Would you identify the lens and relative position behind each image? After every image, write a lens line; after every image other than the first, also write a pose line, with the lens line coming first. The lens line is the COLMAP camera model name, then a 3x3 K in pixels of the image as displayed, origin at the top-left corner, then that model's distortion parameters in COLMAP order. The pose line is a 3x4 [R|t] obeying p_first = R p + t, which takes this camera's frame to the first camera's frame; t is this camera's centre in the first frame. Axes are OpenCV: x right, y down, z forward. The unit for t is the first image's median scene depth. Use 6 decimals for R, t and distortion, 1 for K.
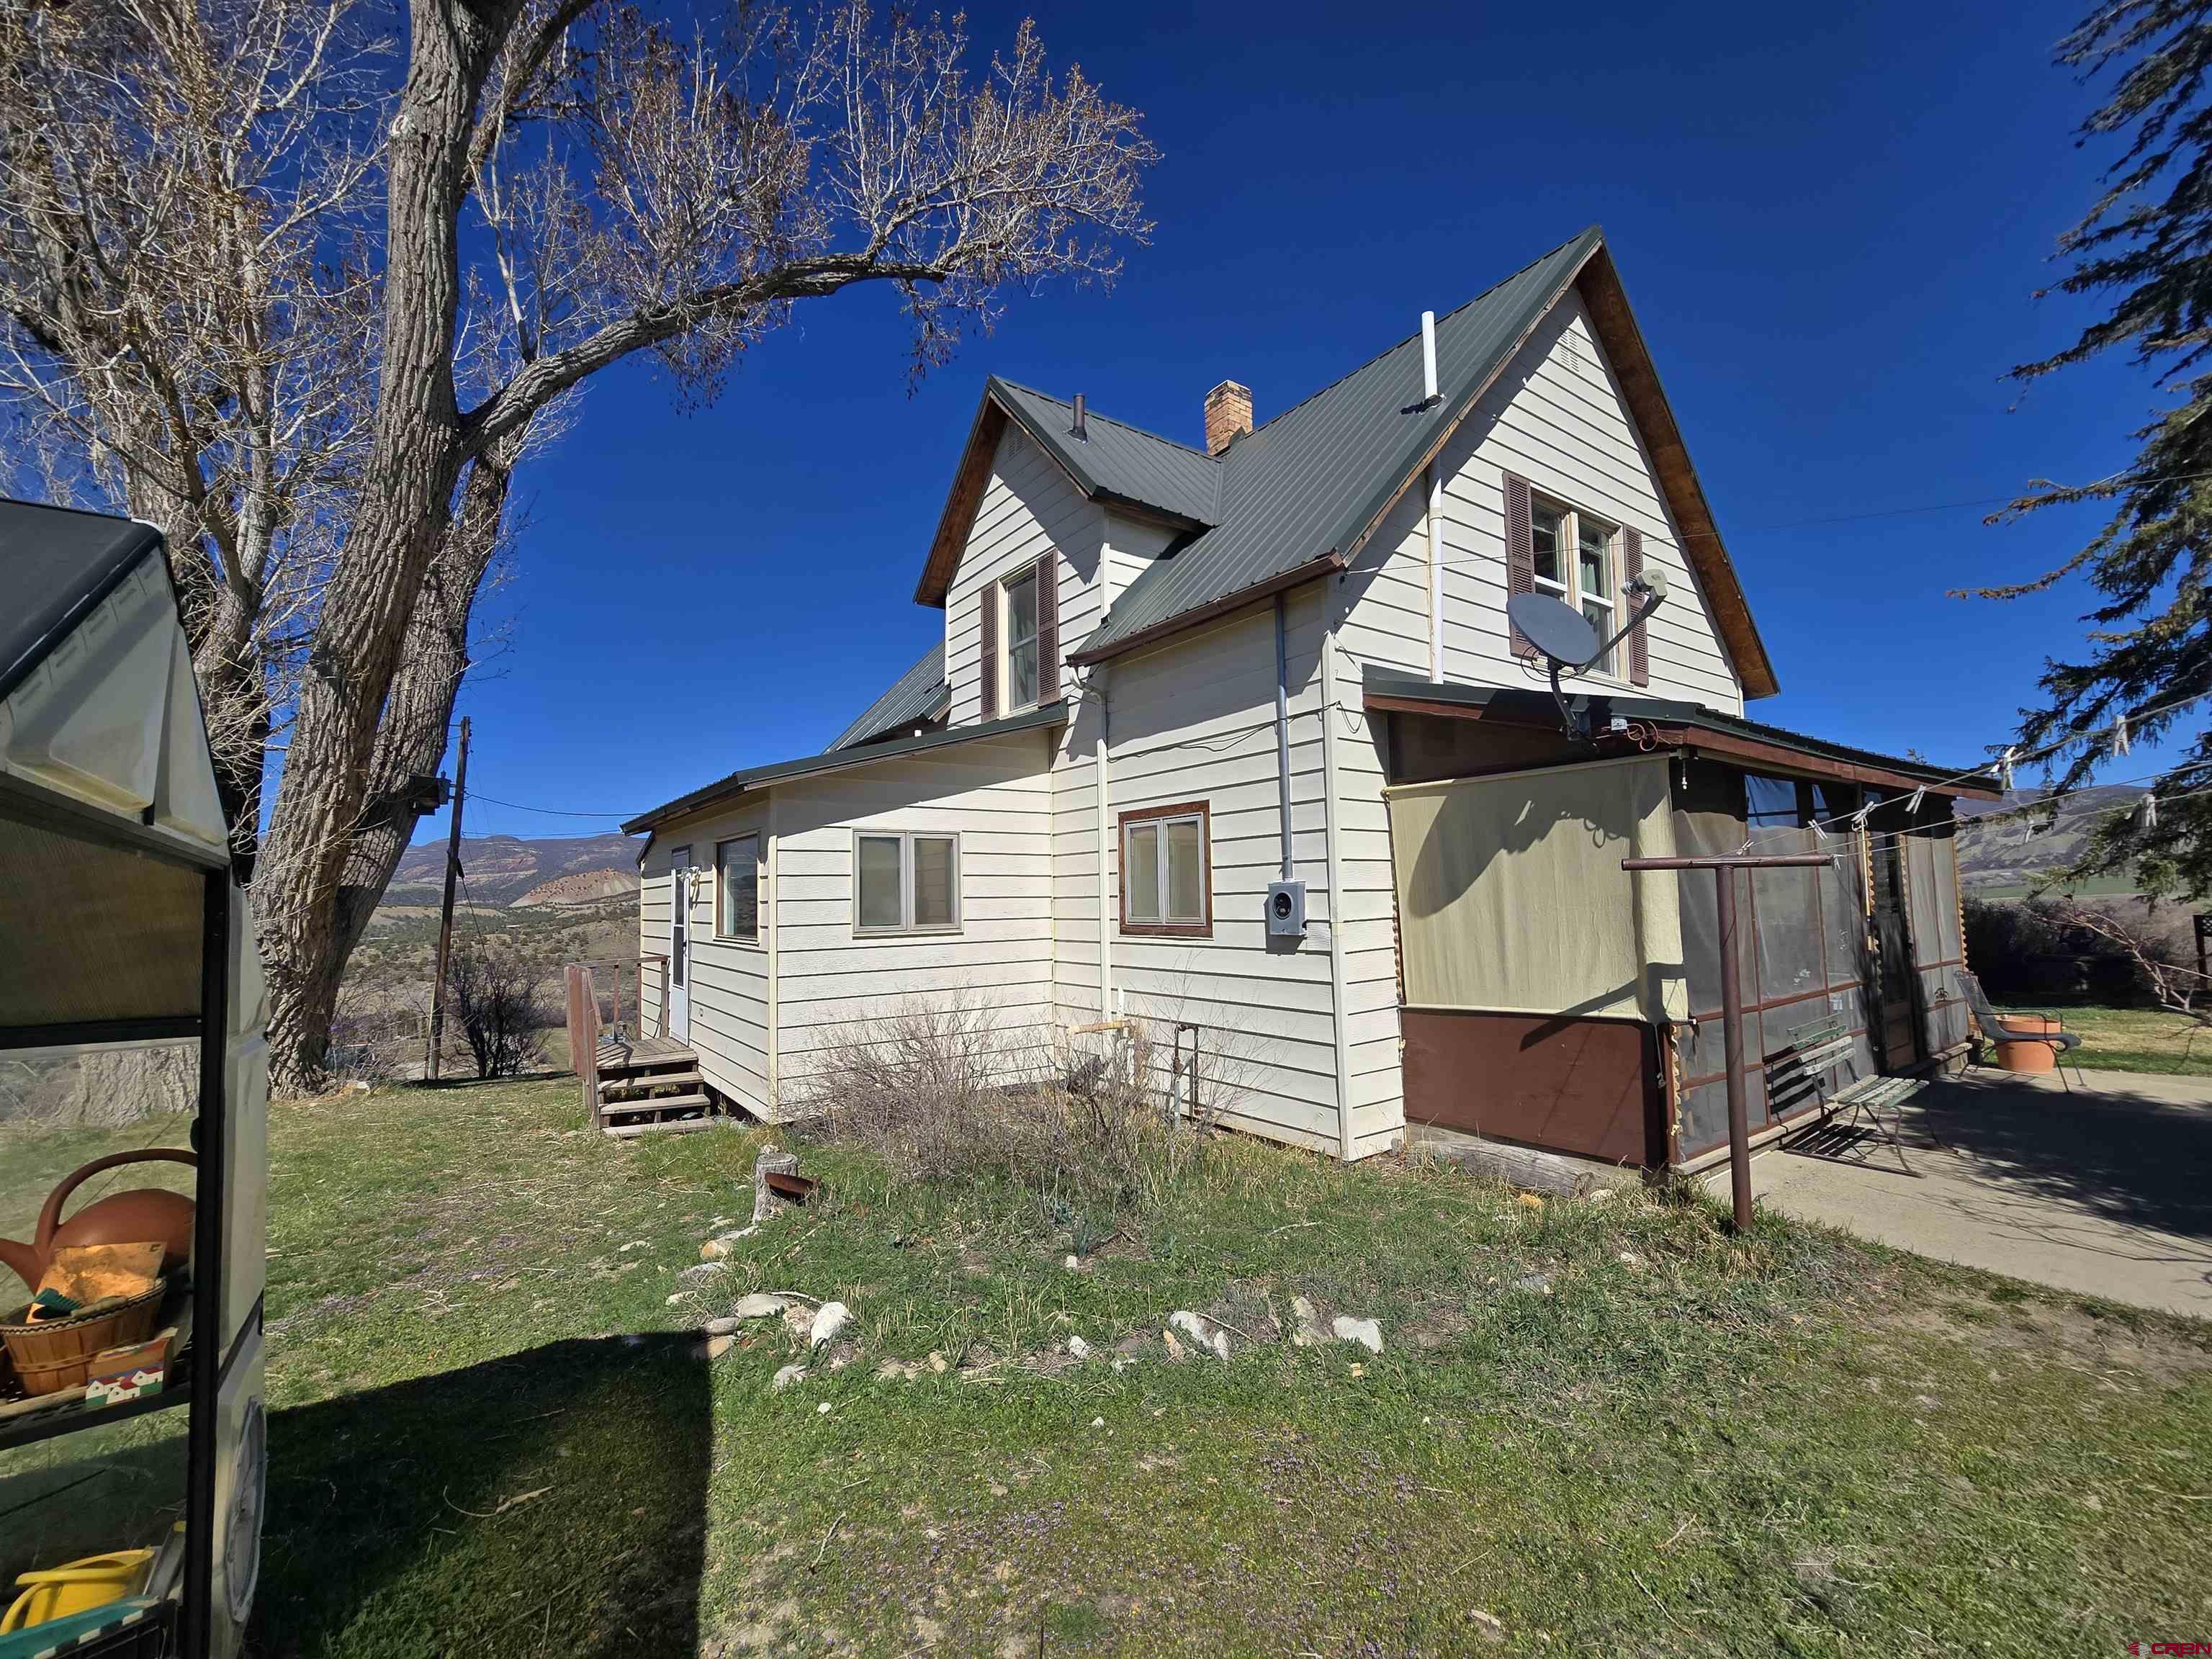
lens RADIAL K [[916.6, 0, 1106.0], [0, 916.6, 829.5], [0, 0, 1]] dist [-0.038901, 0.000173]
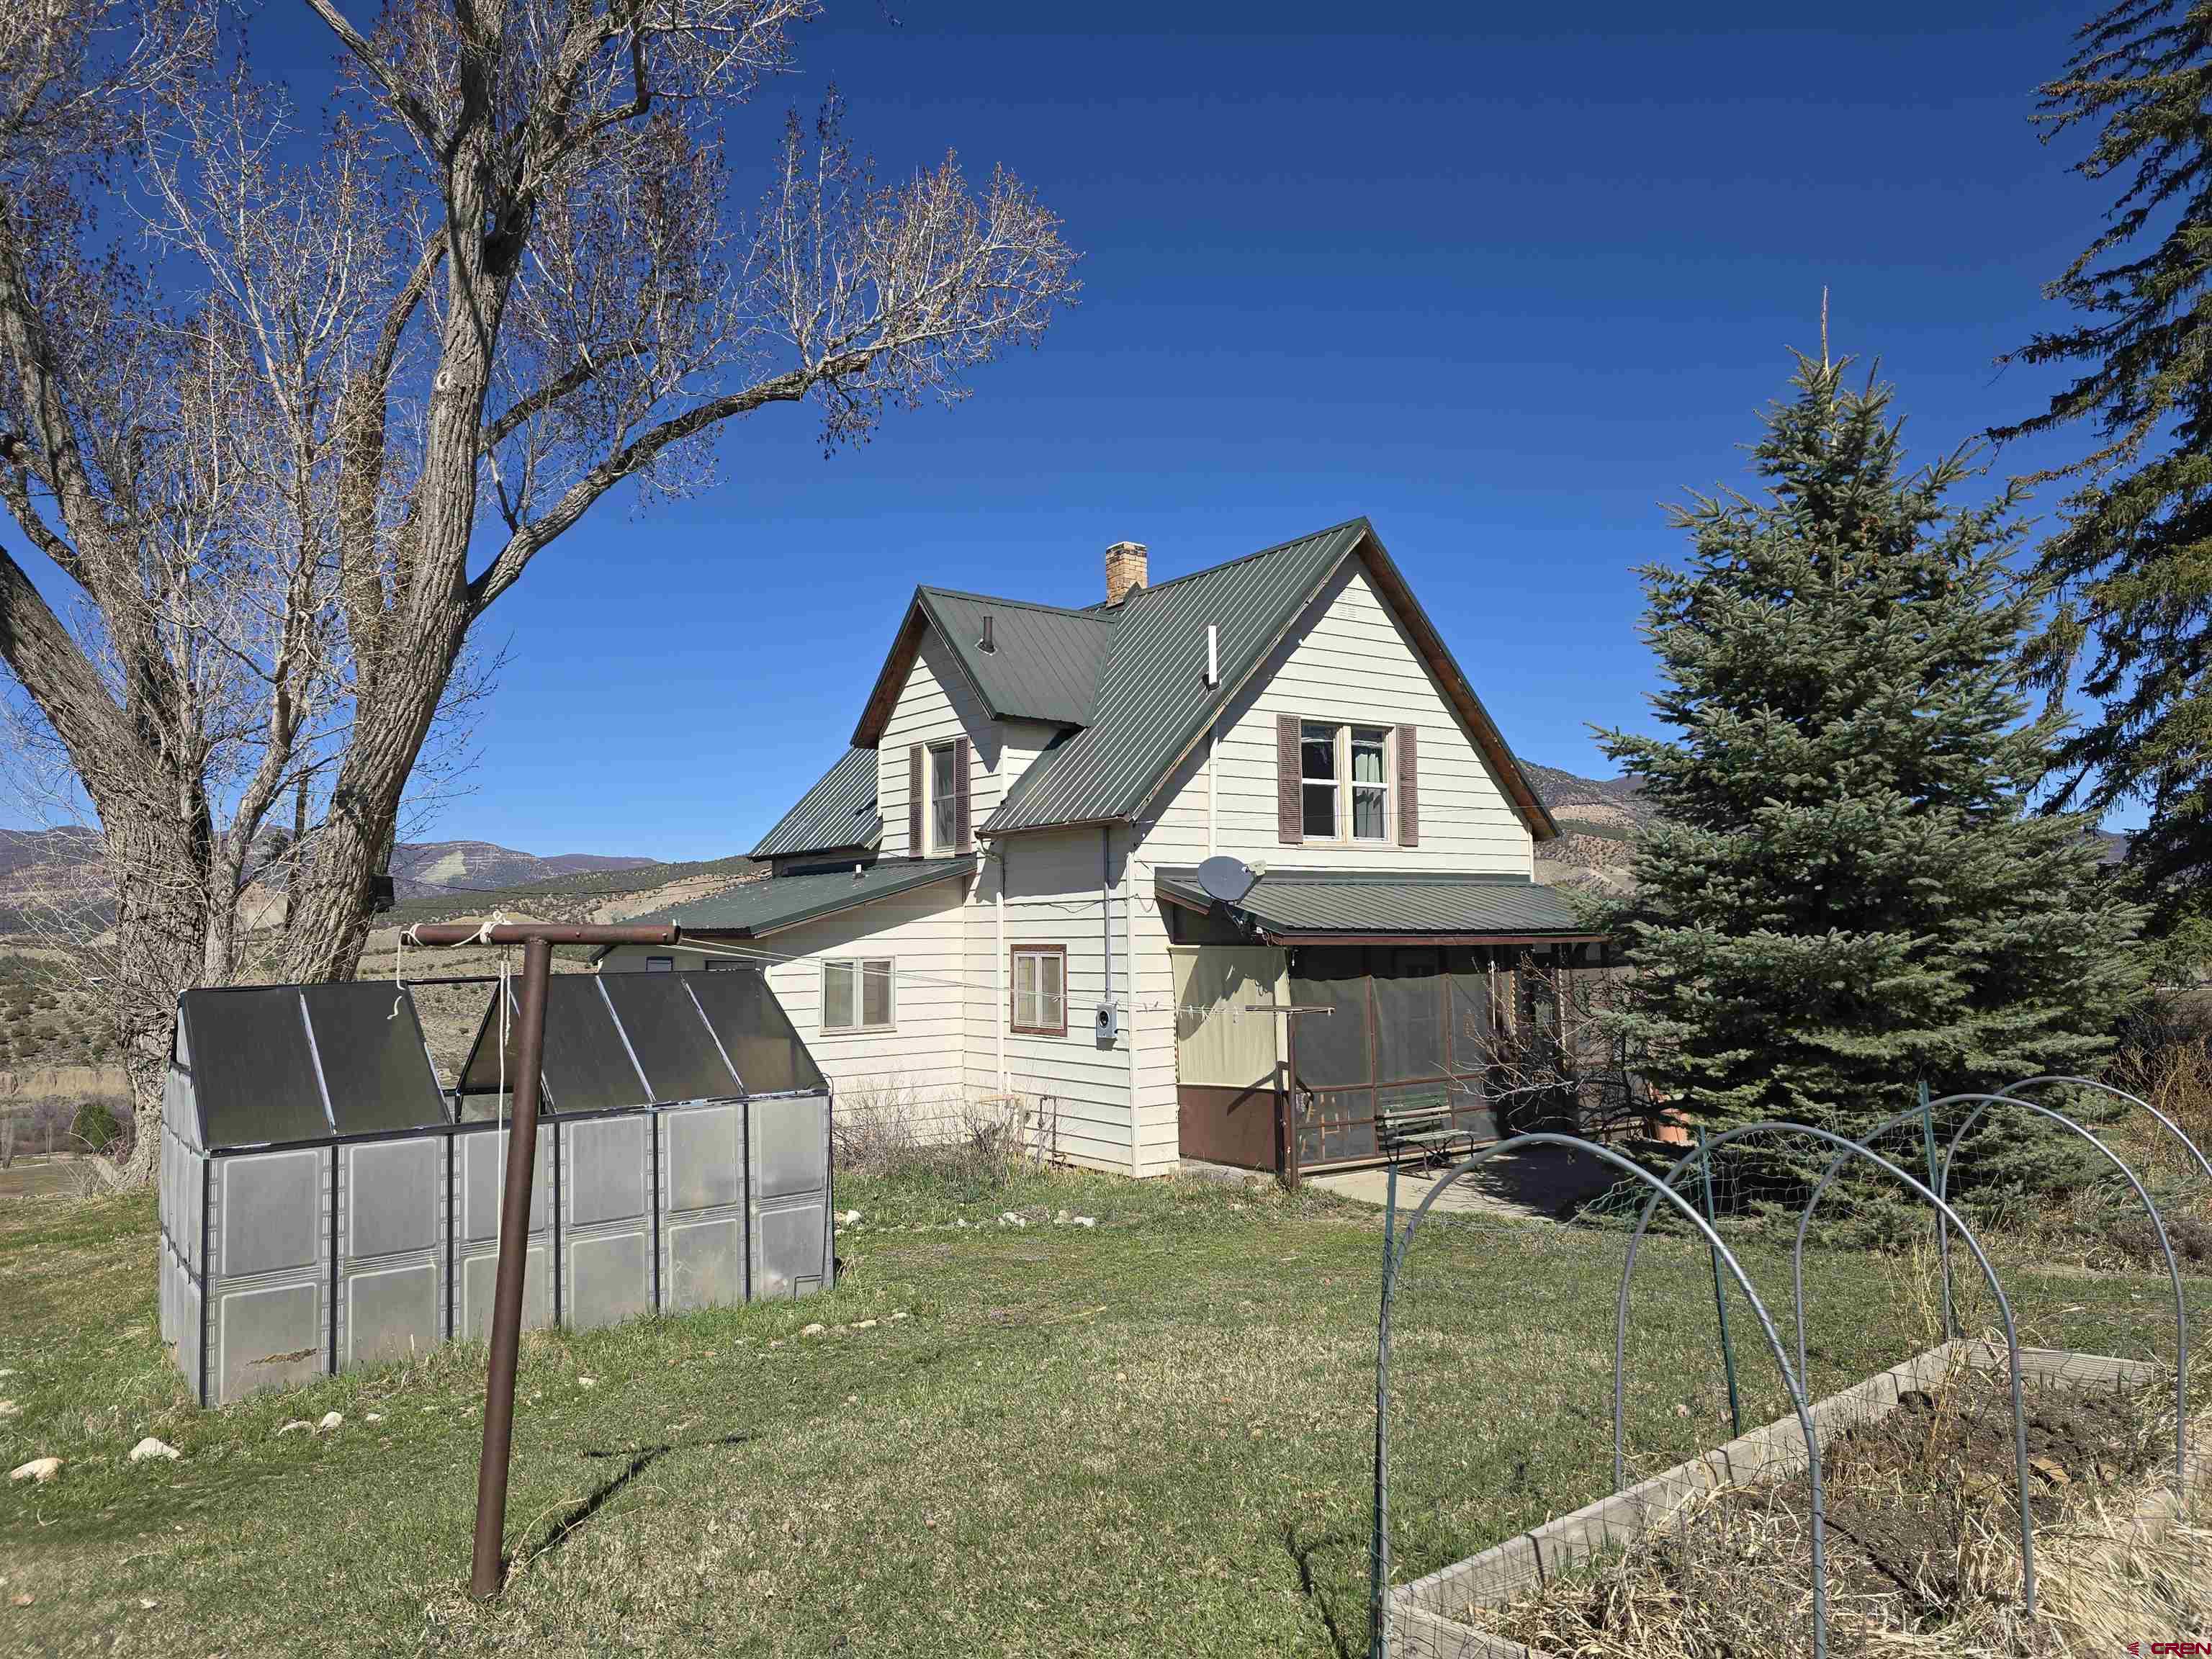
lens RADIAL K [[1474.4, 0, 1101.9], [0, 1474.4, 772.1], [0, 0, 1]] dist [0.052751, -0.108091]
pose [[0.999820, 0.008334, 0.017037, 0.114380], [-0.007728, 0.999347, -0.035290, -0.206239], [-0.017320, 0.035152, 0.999232, -1.276763]]
